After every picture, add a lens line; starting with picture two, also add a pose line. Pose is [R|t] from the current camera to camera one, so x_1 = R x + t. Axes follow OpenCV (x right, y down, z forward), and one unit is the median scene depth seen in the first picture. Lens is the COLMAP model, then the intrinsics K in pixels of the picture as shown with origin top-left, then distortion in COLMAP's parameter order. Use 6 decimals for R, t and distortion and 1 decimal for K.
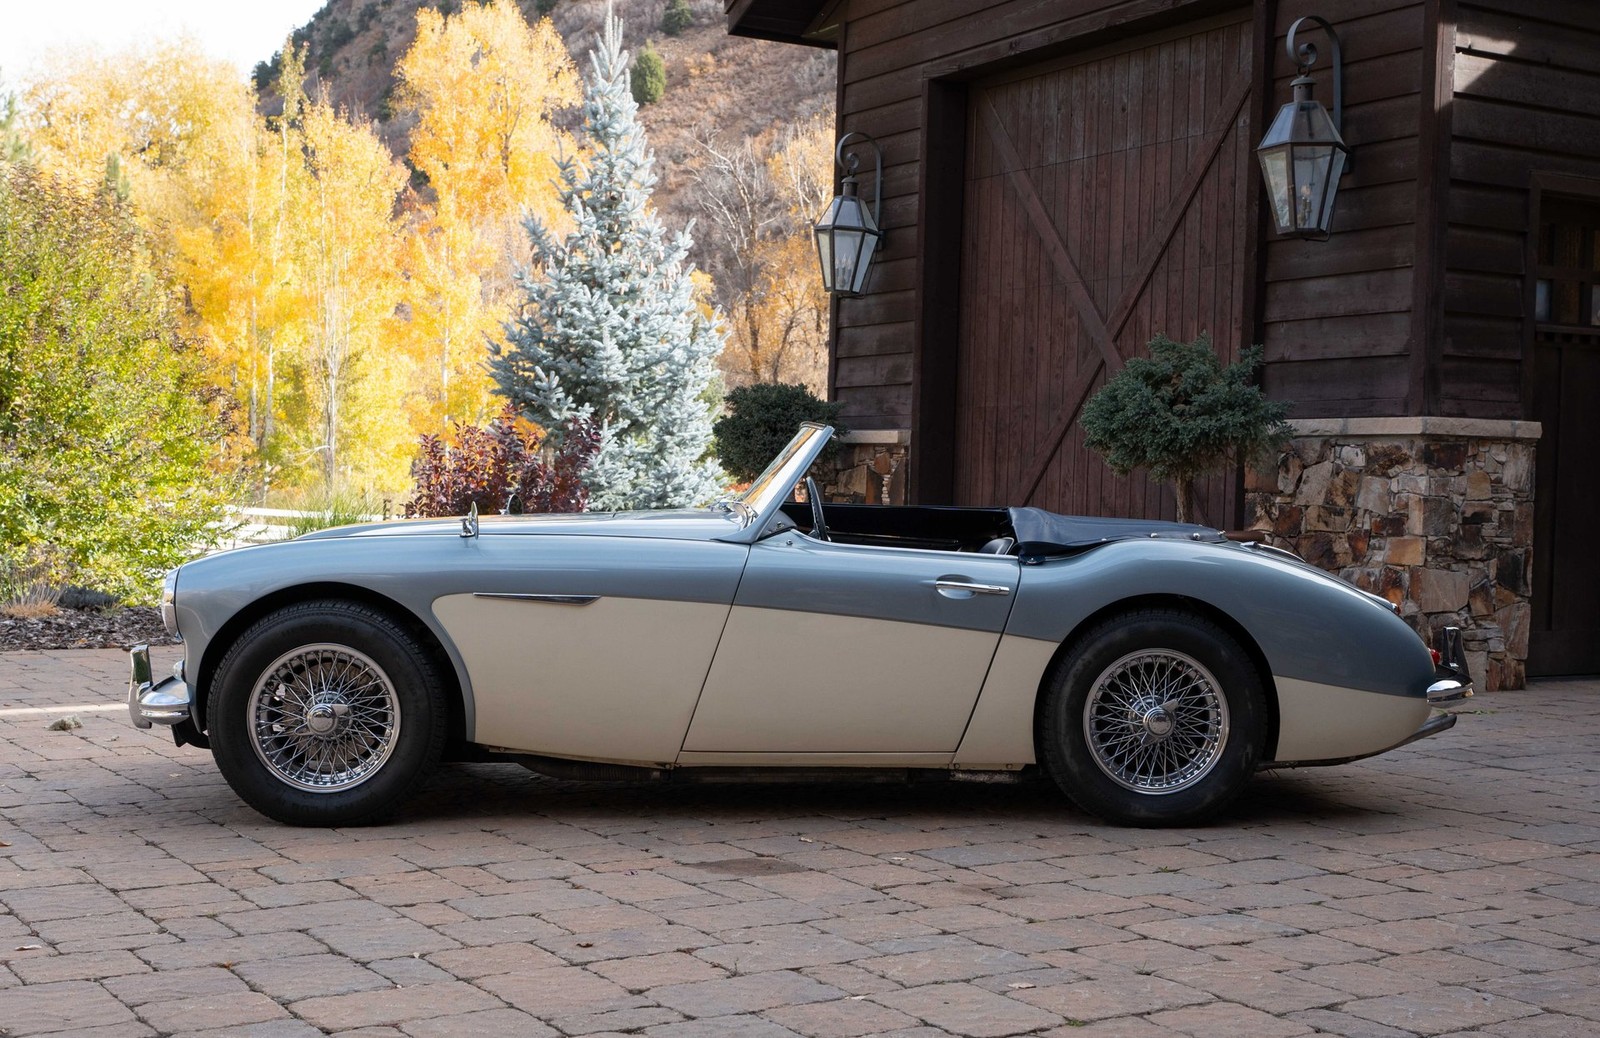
lens RADIAL K [[2034.4, 0, 775.6], [0, 2034.4, 526.7], [0, 0, 1]] dist [0.220131, -0.542380]
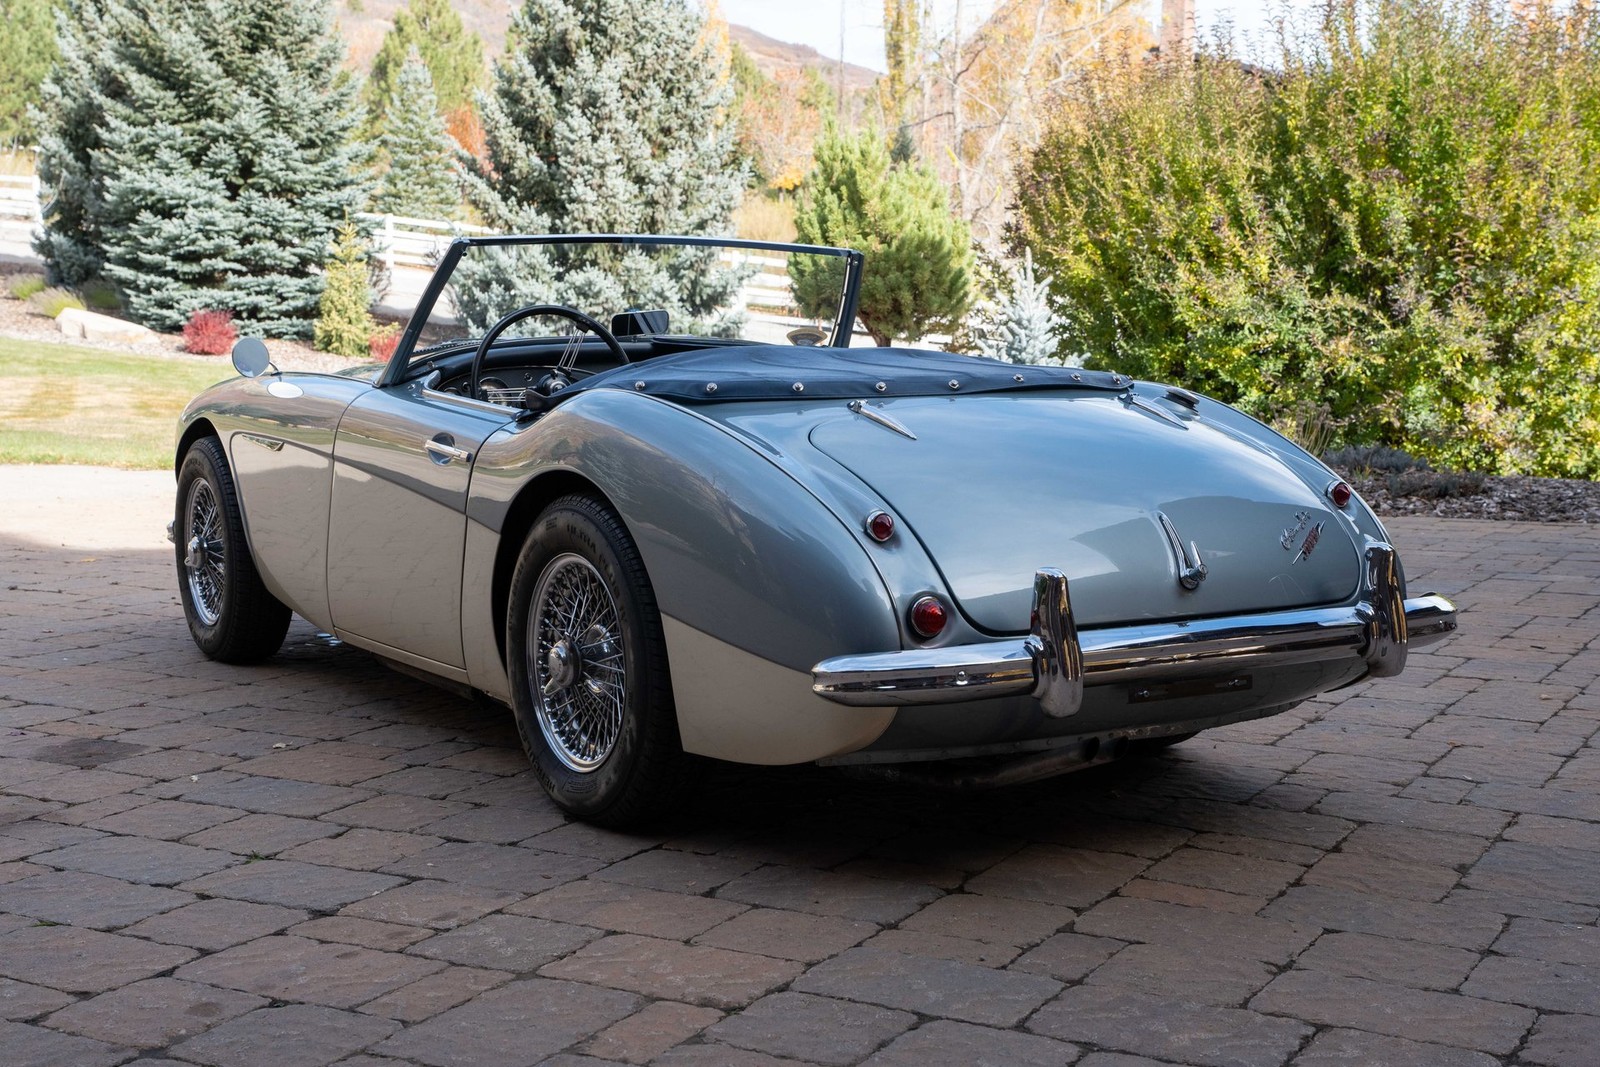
lens RADIAL K [[2052.1, 0, 800.0], [0, 2052.1, 533.5], [0, 0, 1]] dist [0.245095, -0.542873]
pose [[0.498328, 0.075603, -0.863686, 0.462851], [-0.018376, 0.996888, 0.076661, 0.000055], [0.866794, -0.022331, 0.498166, 0.421947]]
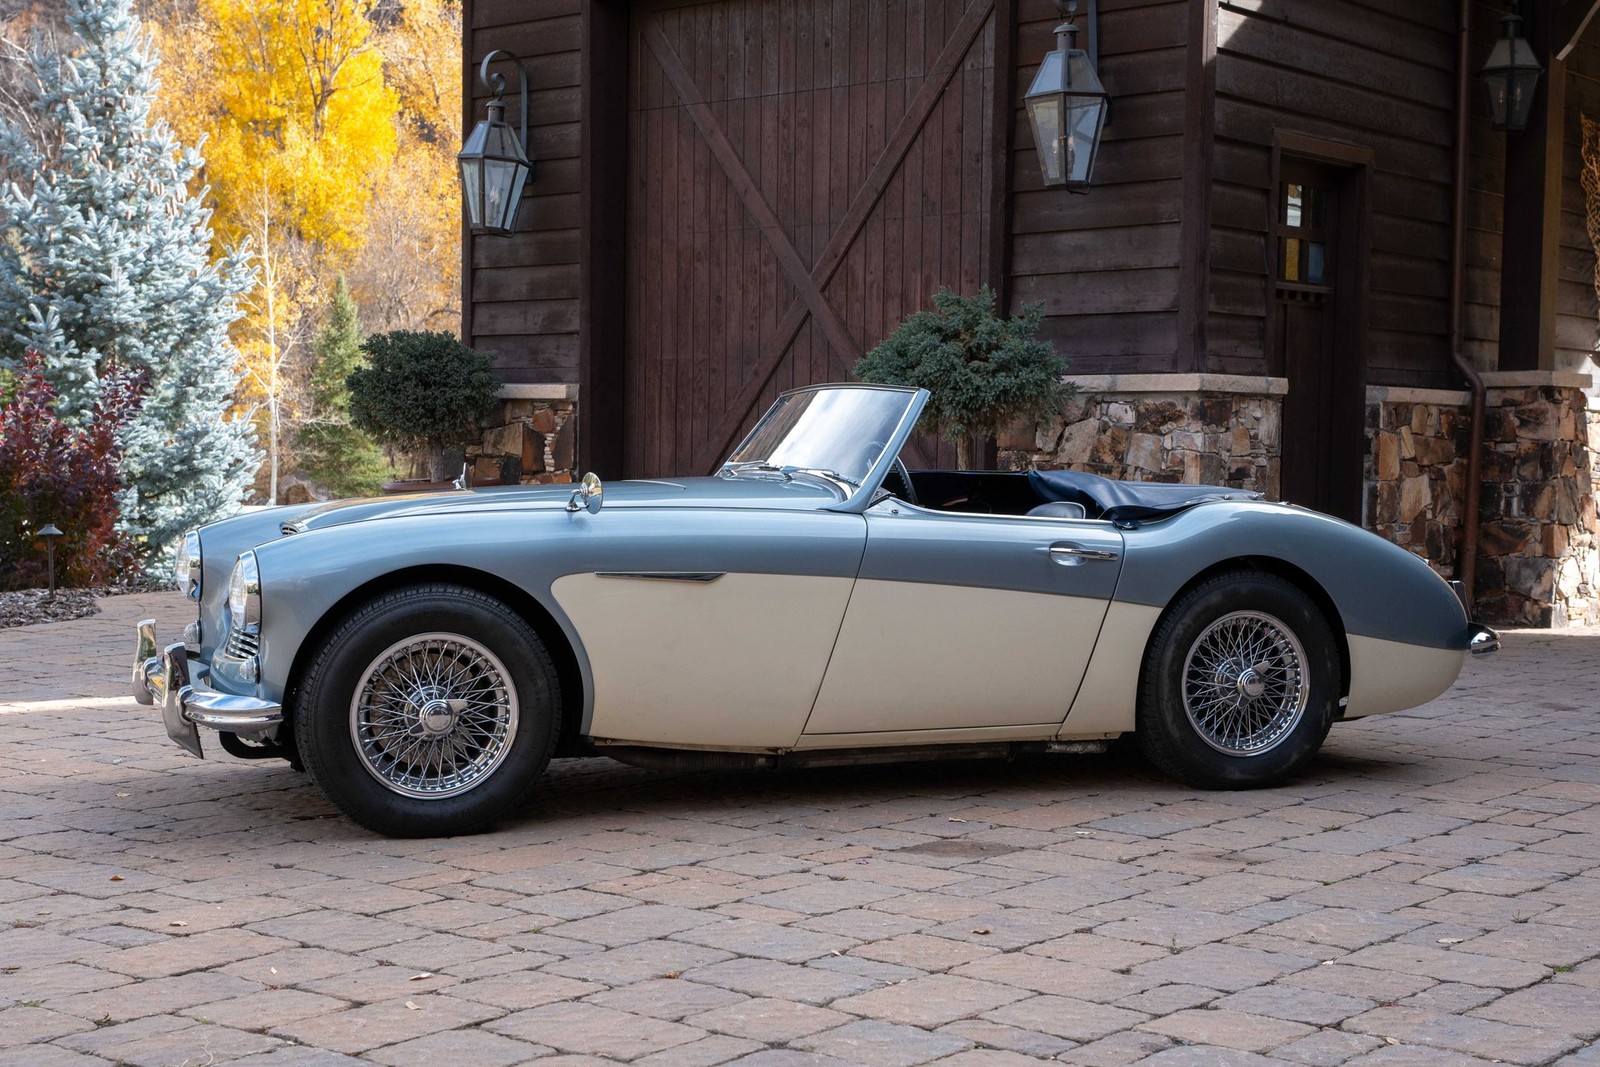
lens RADIAL K [[2276.4, 0, 776.7], [0, 2276.4, 521.4], [0, 0, 1]] dist [0.327018, -1.070455]
pose [[0.951168, -0.019128, 0.308081, -0.218029], [0.014250, 0.999735, 0.018076, -0.004373], [-0.308345, -0.012803, 0.951189, 0.001219]]
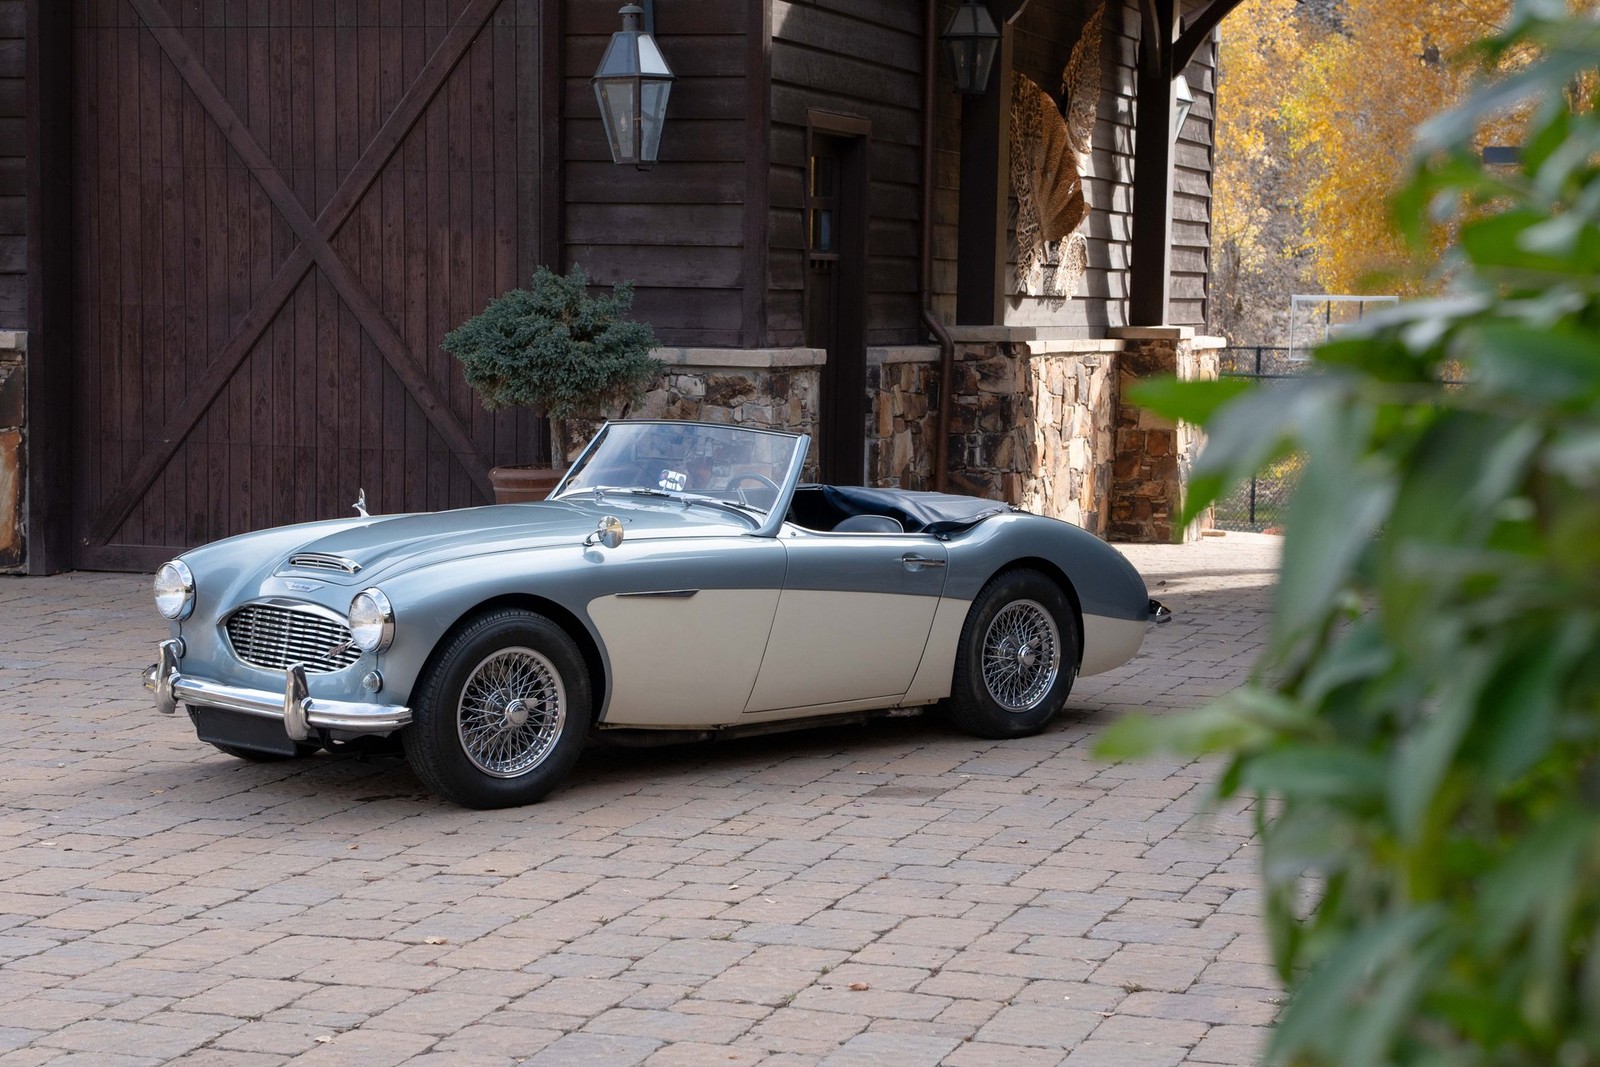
lens RADIAL K [[3163.8, 0, 792.0], [0, 3163.8, 524.0], [0, 0, 1]] dist [0.601378, -2.958780]
pose [[0.772857, -0.056029, 0.632102, -0.687024], [0.014789, 0.997414, 0.070329, -0.075663], [-0.634408, -0.045006, 0.771687, -0.260632]]
